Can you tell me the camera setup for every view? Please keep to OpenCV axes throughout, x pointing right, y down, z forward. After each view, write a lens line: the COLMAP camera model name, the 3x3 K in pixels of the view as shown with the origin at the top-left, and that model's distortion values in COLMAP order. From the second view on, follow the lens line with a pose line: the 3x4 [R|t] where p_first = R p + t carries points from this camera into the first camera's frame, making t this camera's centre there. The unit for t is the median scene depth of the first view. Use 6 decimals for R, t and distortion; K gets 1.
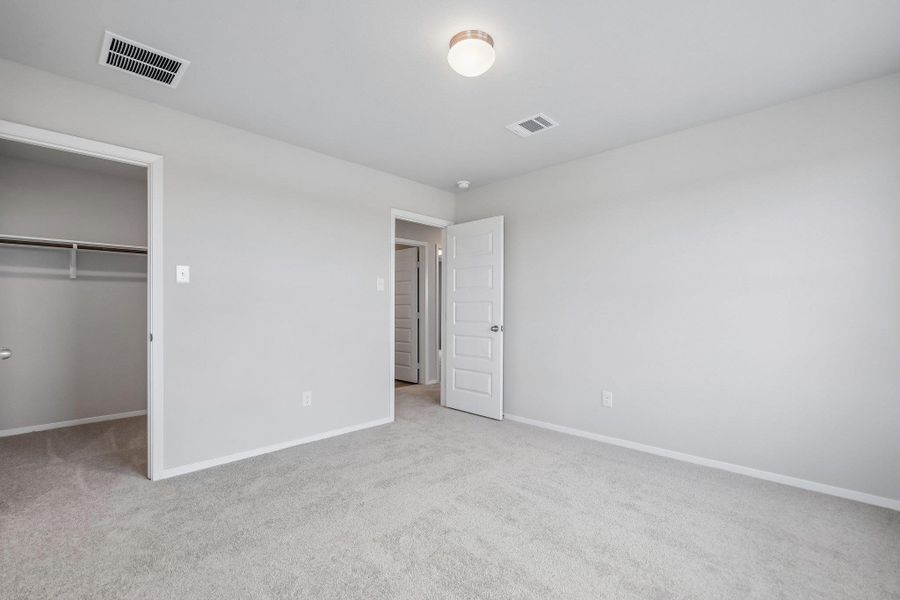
lens RADIAL K [[399.8, 0, 451.5], [0, 399.8, 309.2], [0, 0, 1]] dist [0.000105, -0.000197]
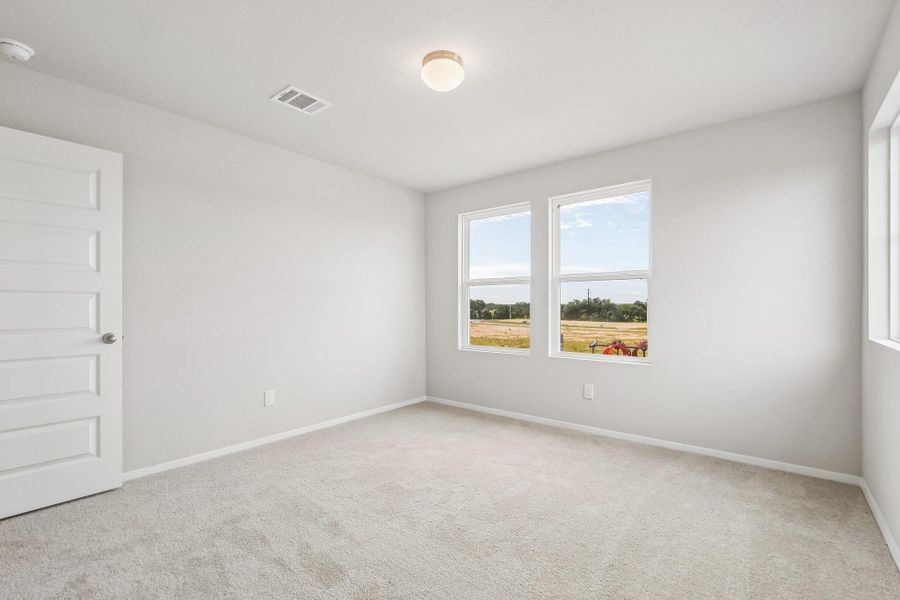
lens RADIAL K [[409.6, 0, 439.4], [0, 409.6, 308.8], [0, 0, 1]] dist [0.002017, 0.000198]
pose [[-0.081346, -0.005141, 0.996673, -0.643046], [-0.000043, 0.999987, 0.005155, 0.000671], [-0.996686, 0.000377, -0.081345, 0.665994]]
